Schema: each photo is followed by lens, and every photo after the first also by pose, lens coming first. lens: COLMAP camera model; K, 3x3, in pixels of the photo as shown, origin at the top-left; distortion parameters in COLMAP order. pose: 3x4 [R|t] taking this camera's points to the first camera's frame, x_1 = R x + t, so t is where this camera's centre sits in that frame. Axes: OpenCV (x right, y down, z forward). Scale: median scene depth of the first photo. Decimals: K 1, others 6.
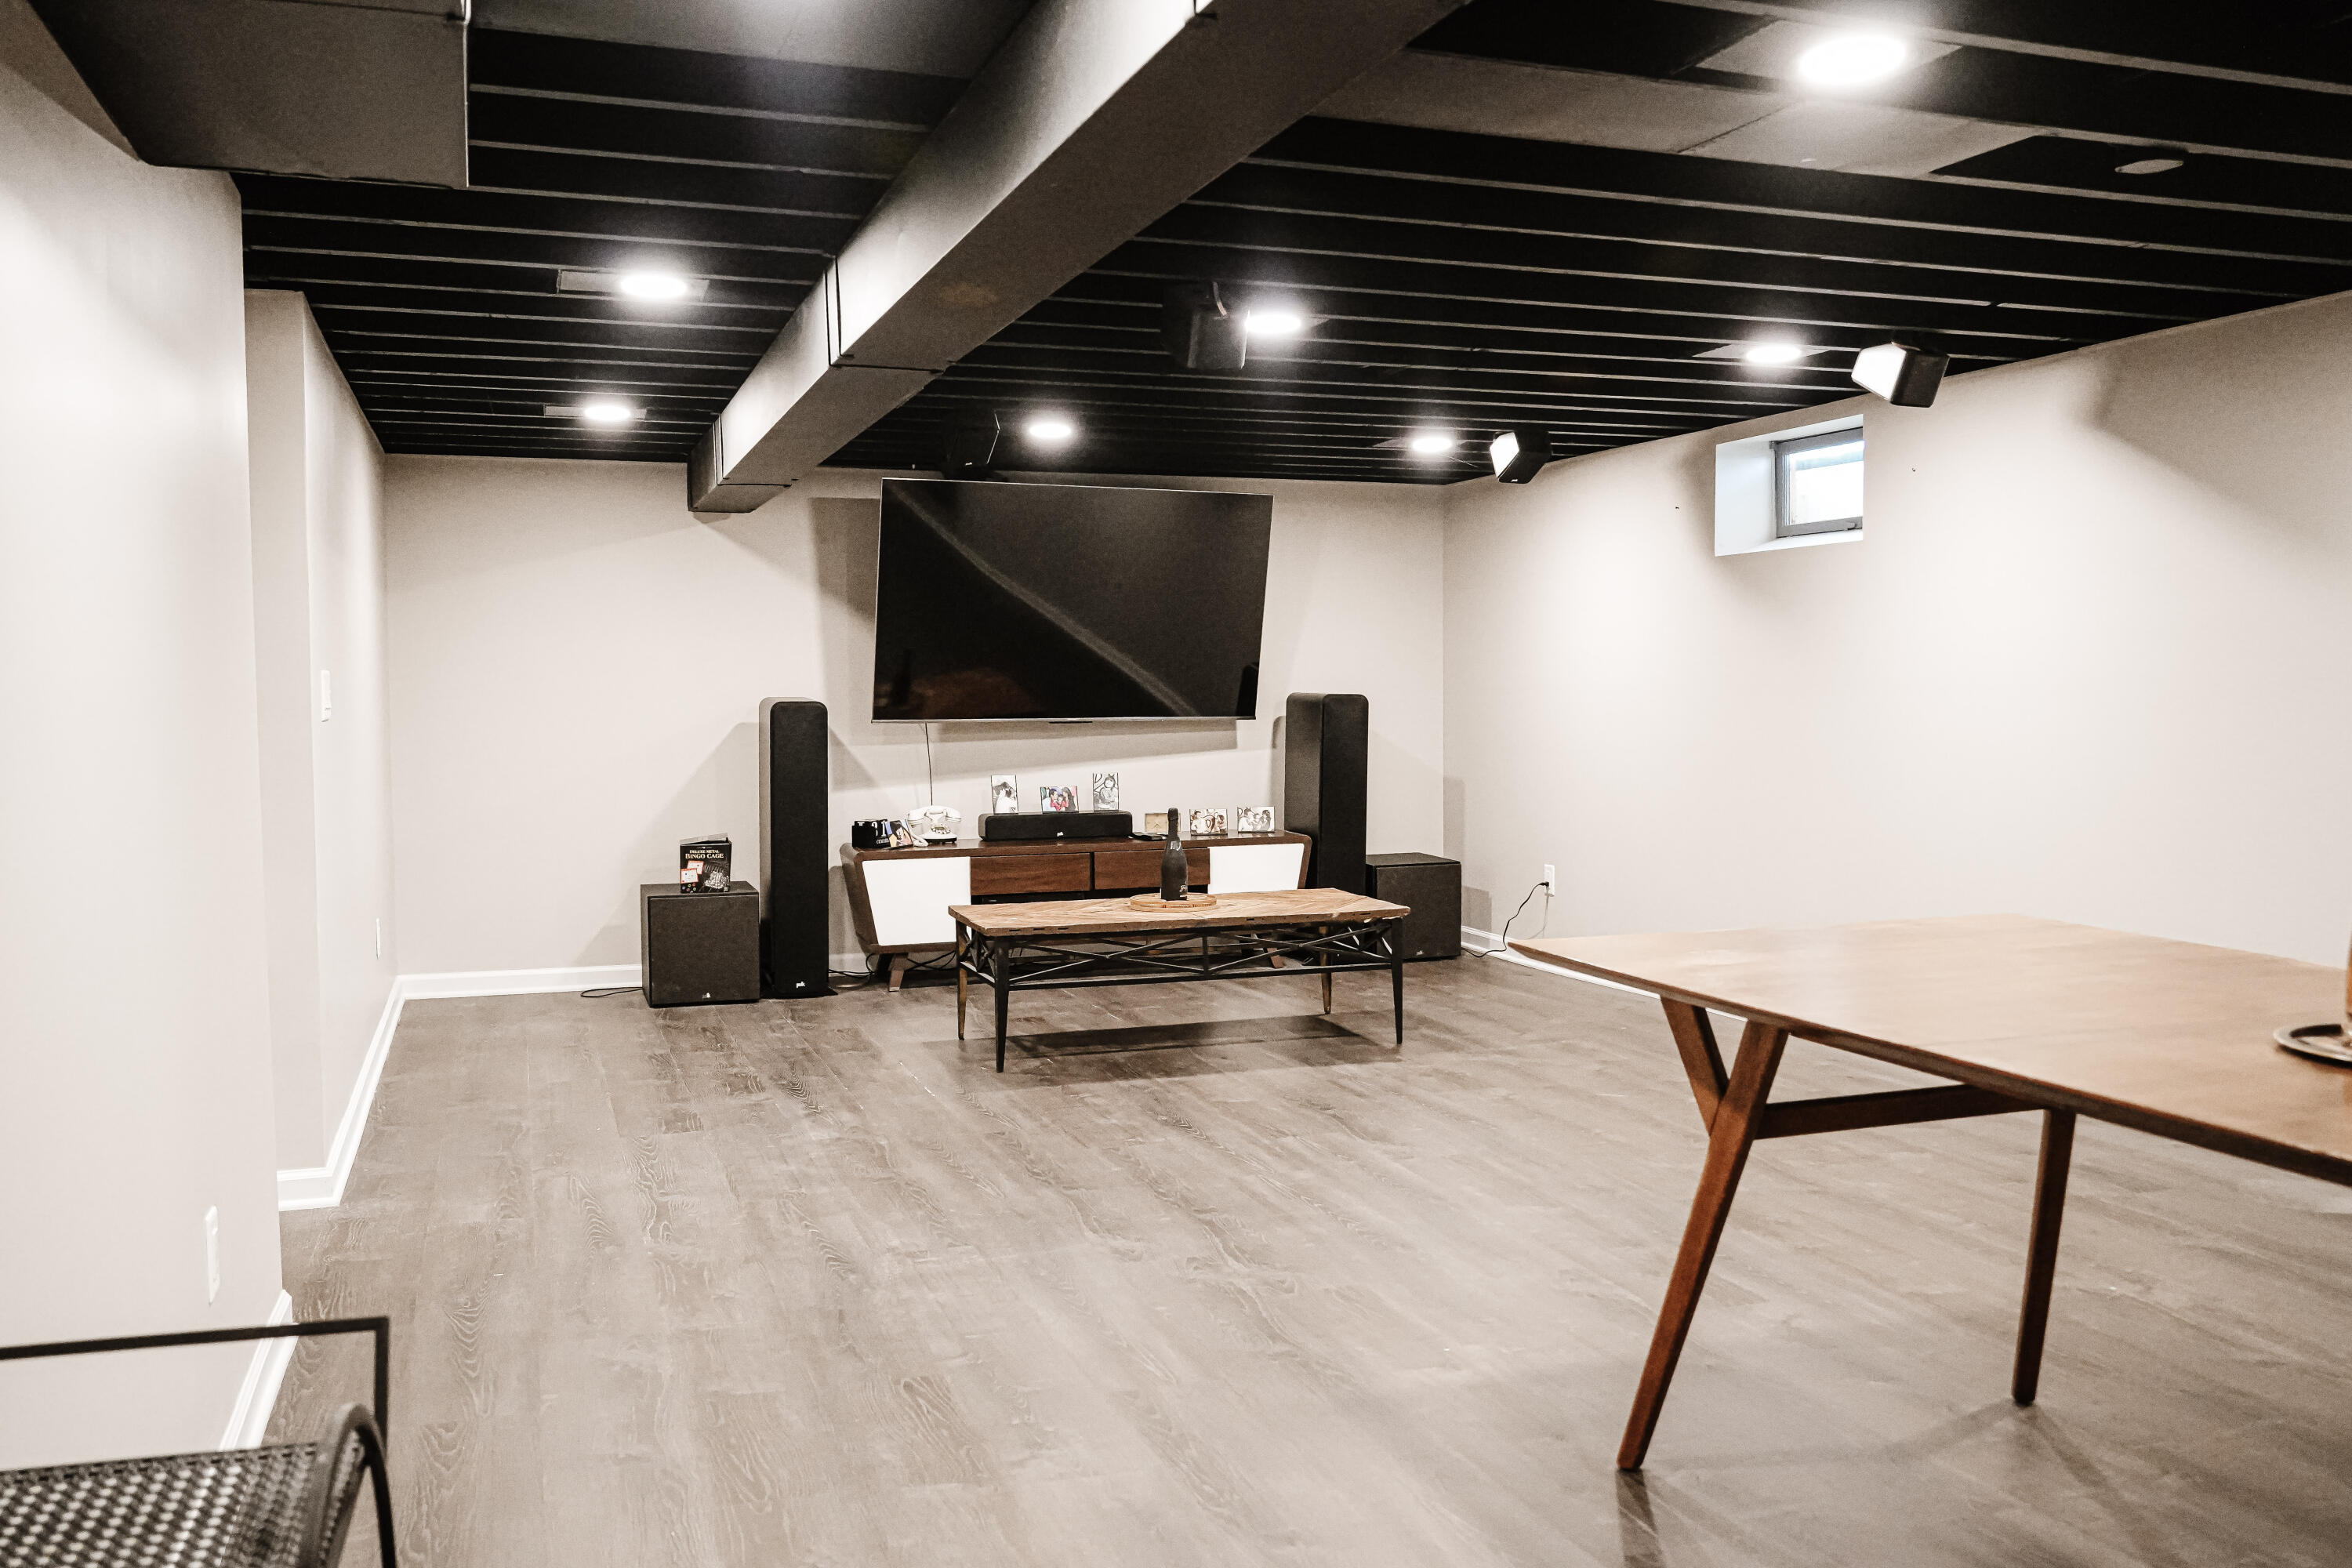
lens RADIAL K [[1916.0, 0, 1174.9], [0, 1916.0, 783.3], [0, 0, 1]] dist [-0.054785, 0.043844]
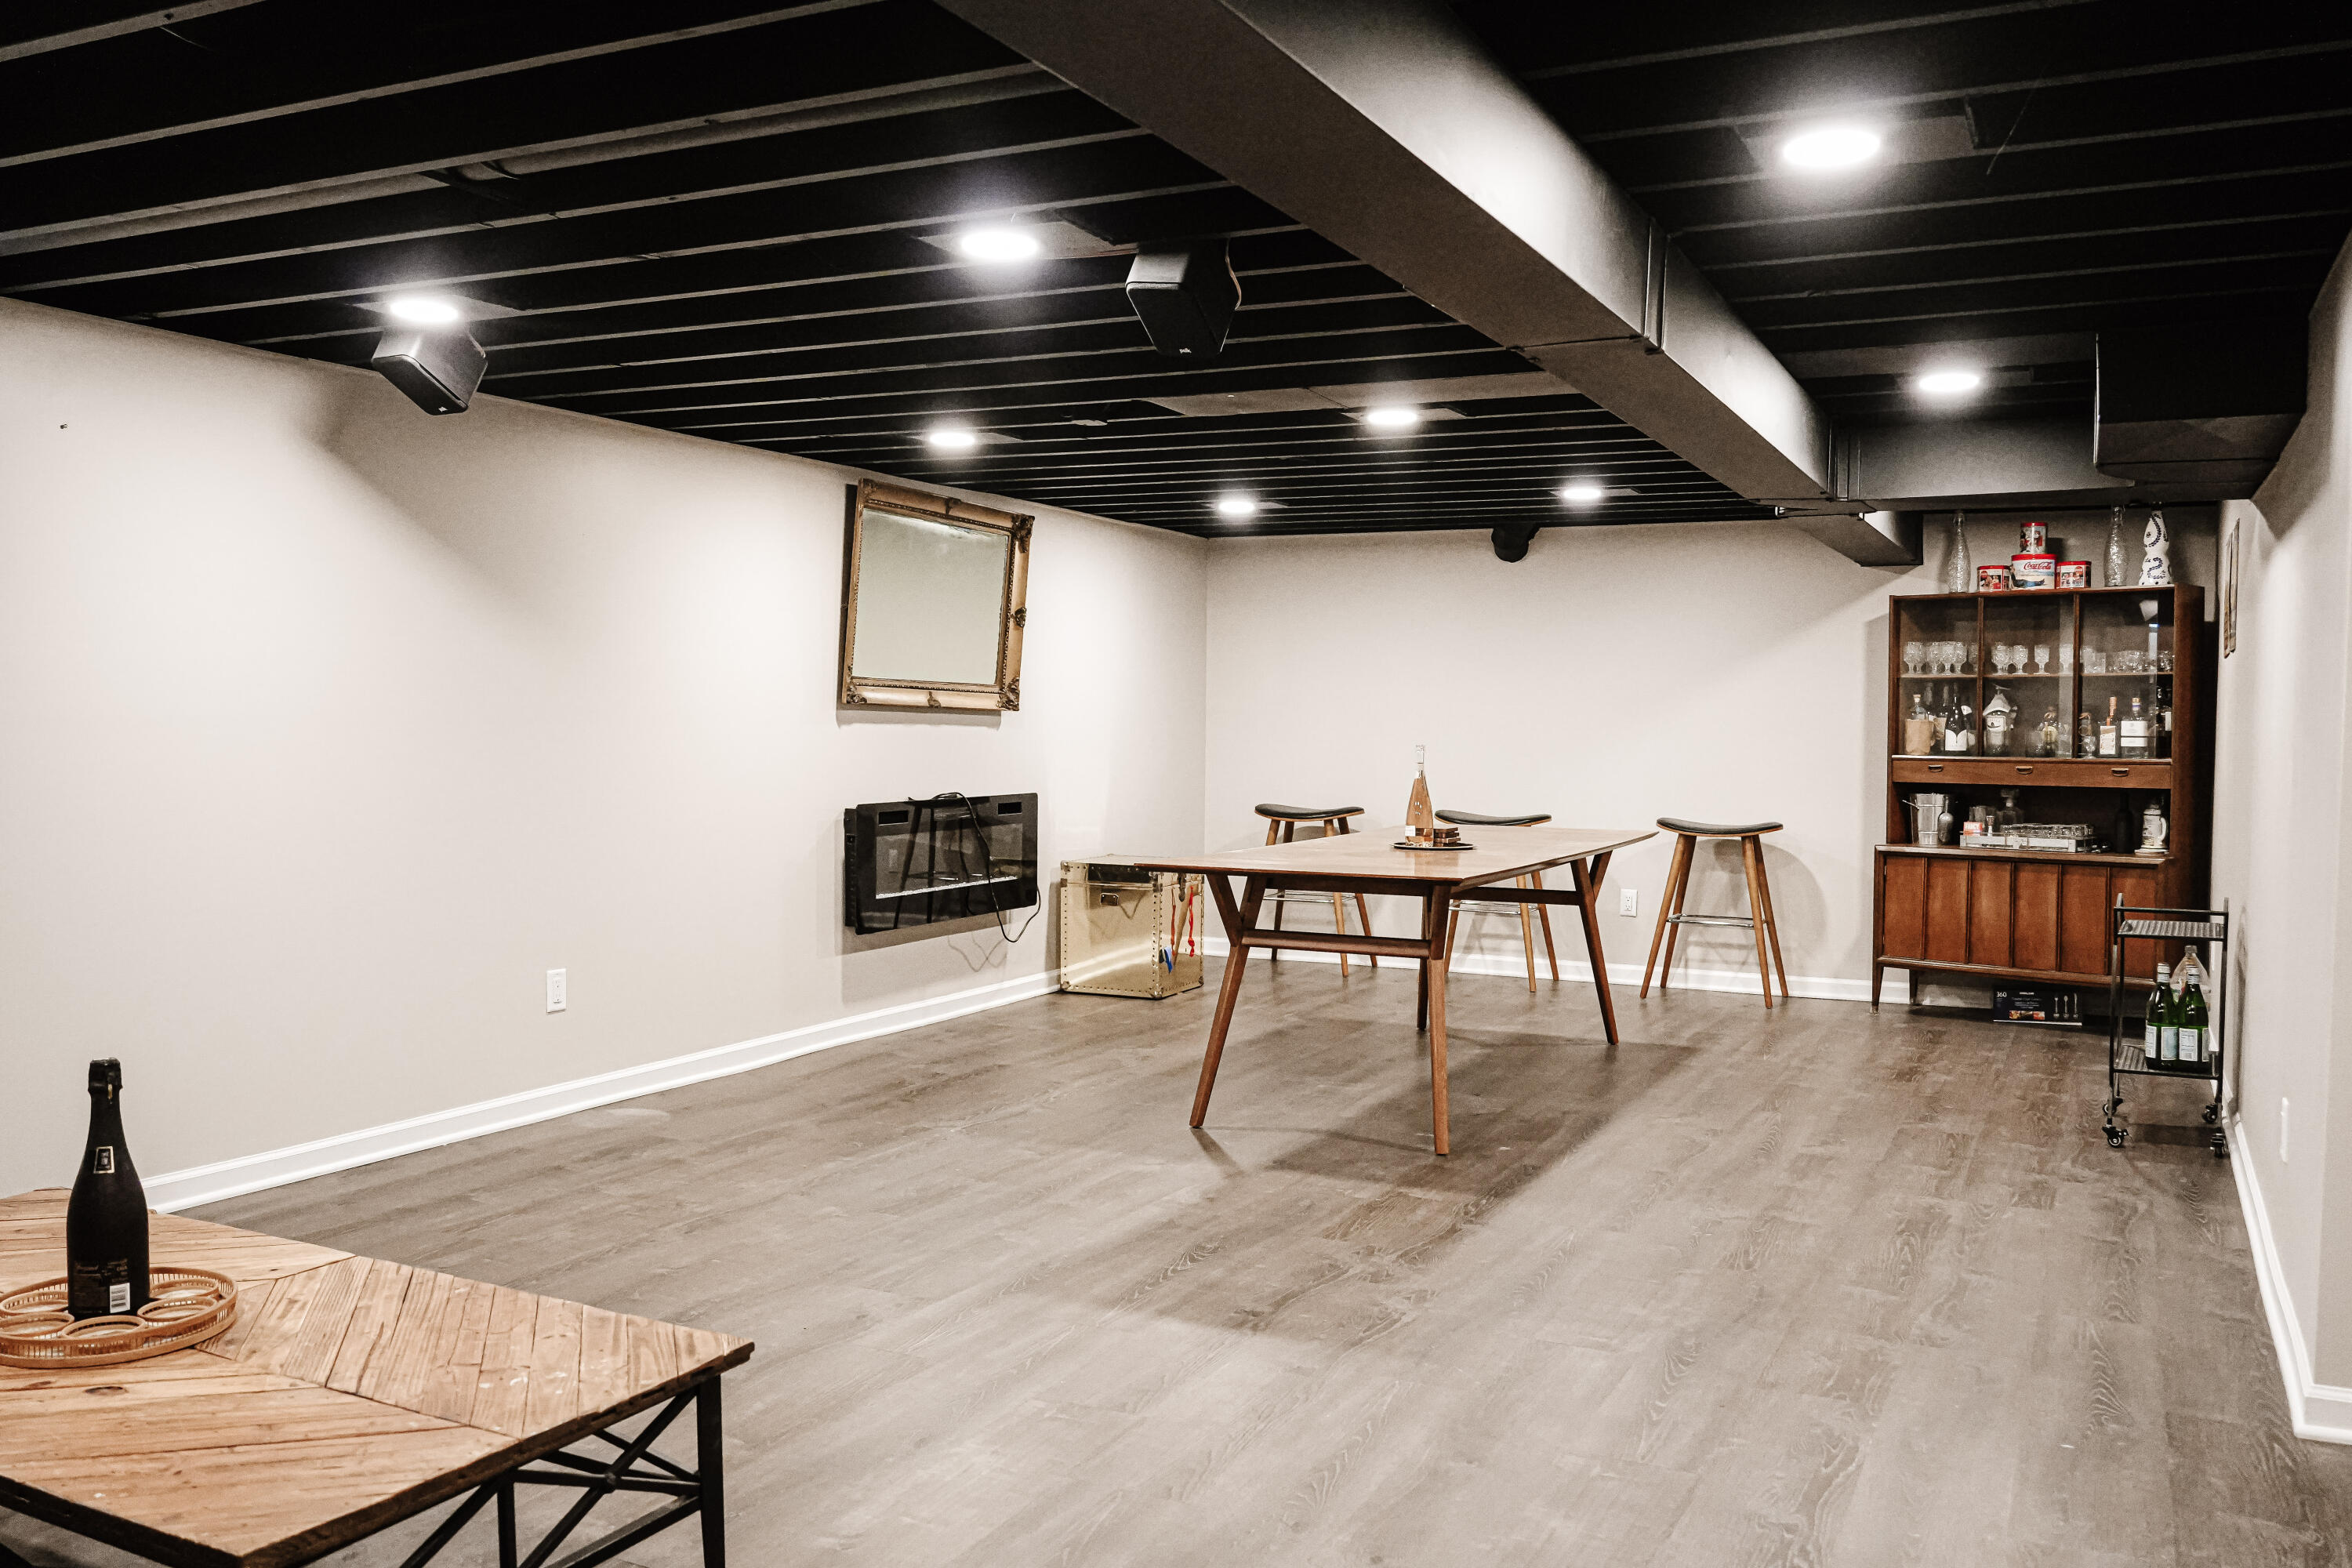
lens RADIAL K [[1916.0, 0, 1175.4], [0, 1916.0, 787.4], [0, 0, 1]] dist [-0.054785, 0.043844]
pose [[-0.700709, -0.025107, 0.713006, -0.684266], [0.032403, 0.997229, 0.066959, -0.096007], [-0.712711, 0.070023, -0.697954, 1.888382]]
